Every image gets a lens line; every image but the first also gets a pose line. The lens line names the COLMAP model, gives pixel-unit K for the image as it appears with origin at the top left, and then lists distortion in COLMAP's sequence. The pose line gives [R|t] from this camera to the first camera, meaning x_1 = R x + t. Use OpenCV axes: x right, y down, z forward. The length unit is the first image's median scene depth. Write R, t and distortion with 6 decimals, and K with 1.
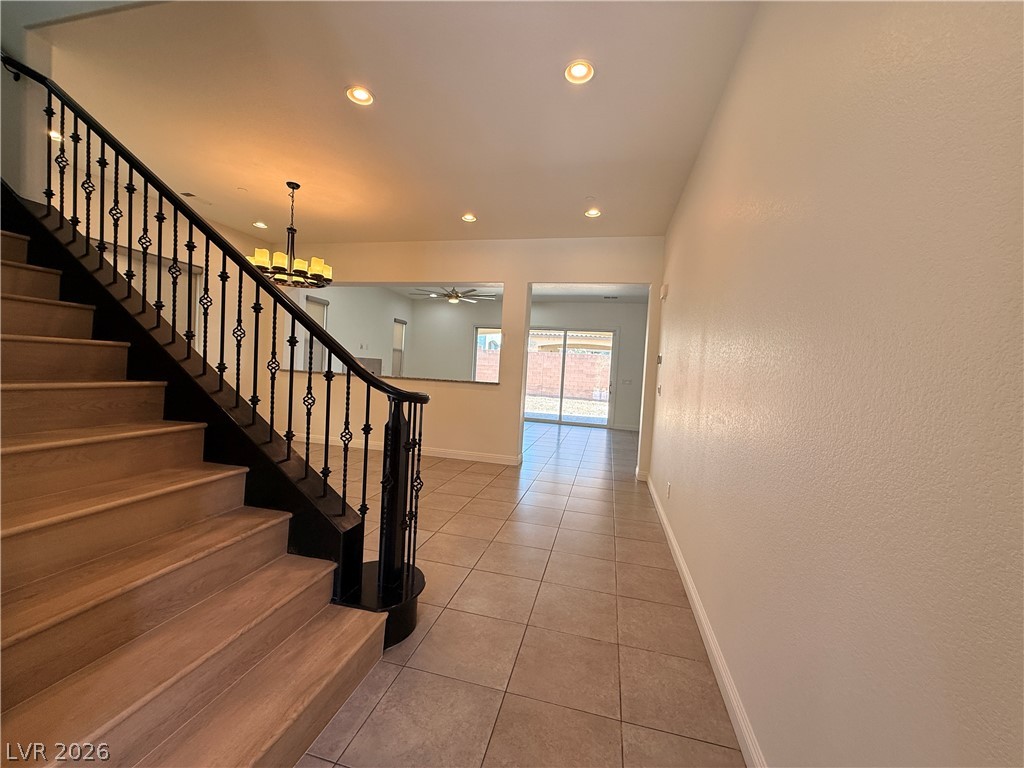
lens RADIAL K [[410.5, 0, 512.0], [0, 410.5, 384.0], [0, 0, 1]] dist [-0.000547, -0.000148]
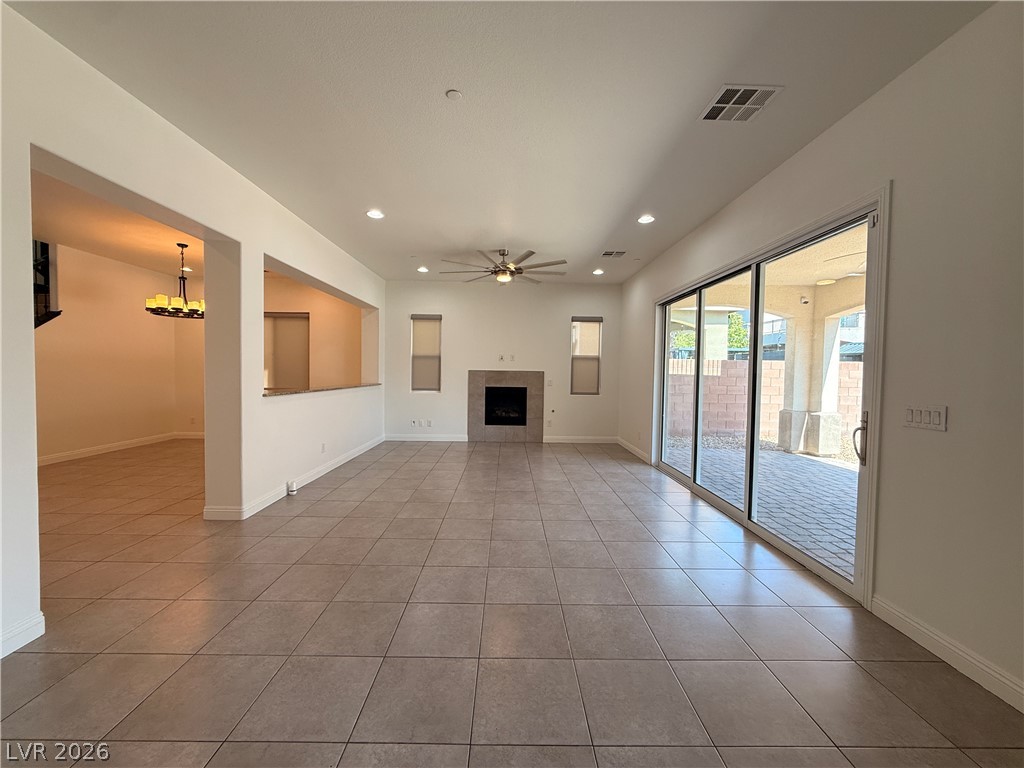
lens RADIAL K [[410.5, 0, 512.0], [0, 410.5, 384.0], [0, 0, 1]] dist [-0.000547, -0.000148]
pose [[0.229006, -0.021317, -0.973192, 0.926186], [-0.036594, 0.998865, -0.030491, -0.019942], [0.972737, 0.042595, 0.227966, 1.587487]]
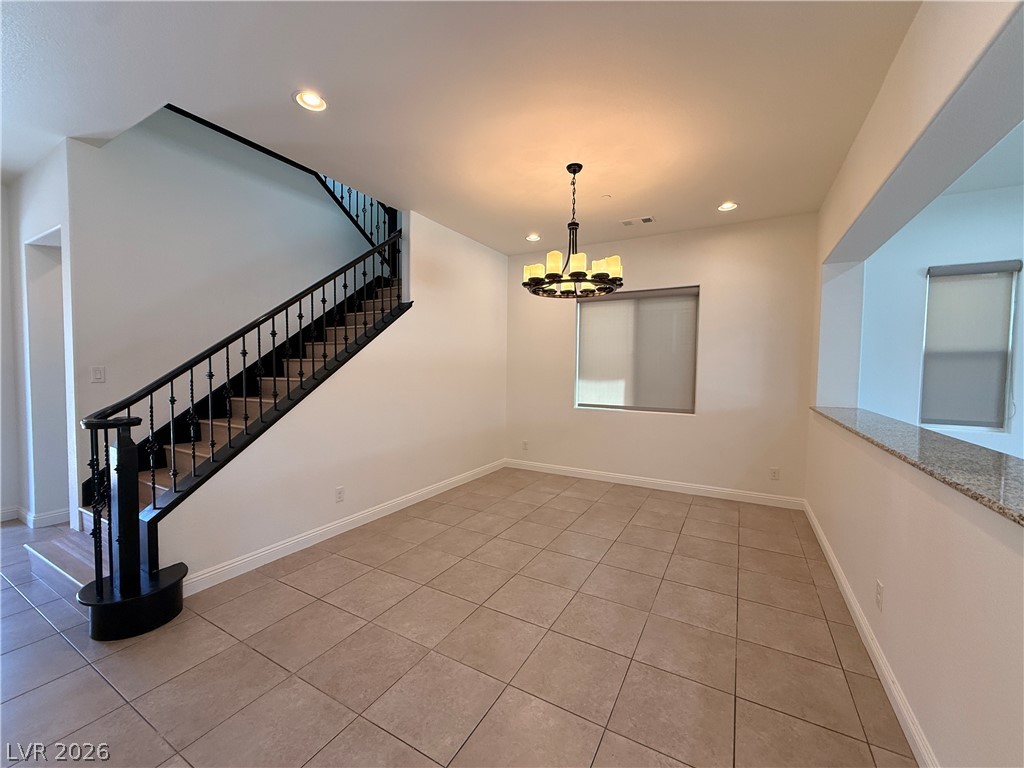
lens RADIAL K [[410.5, 0, 512.0], [0, 410.5, 384.0], [0, 0, 1]] dist [-0.000547, -0.000148]
pose [[-0.279720, -0.021043, -0.959851, 0.218209], [-0.061497, 0.998099, -0.003960, -0.055432], [0.958110, 0.057920, -0.280483, 1.010139]]
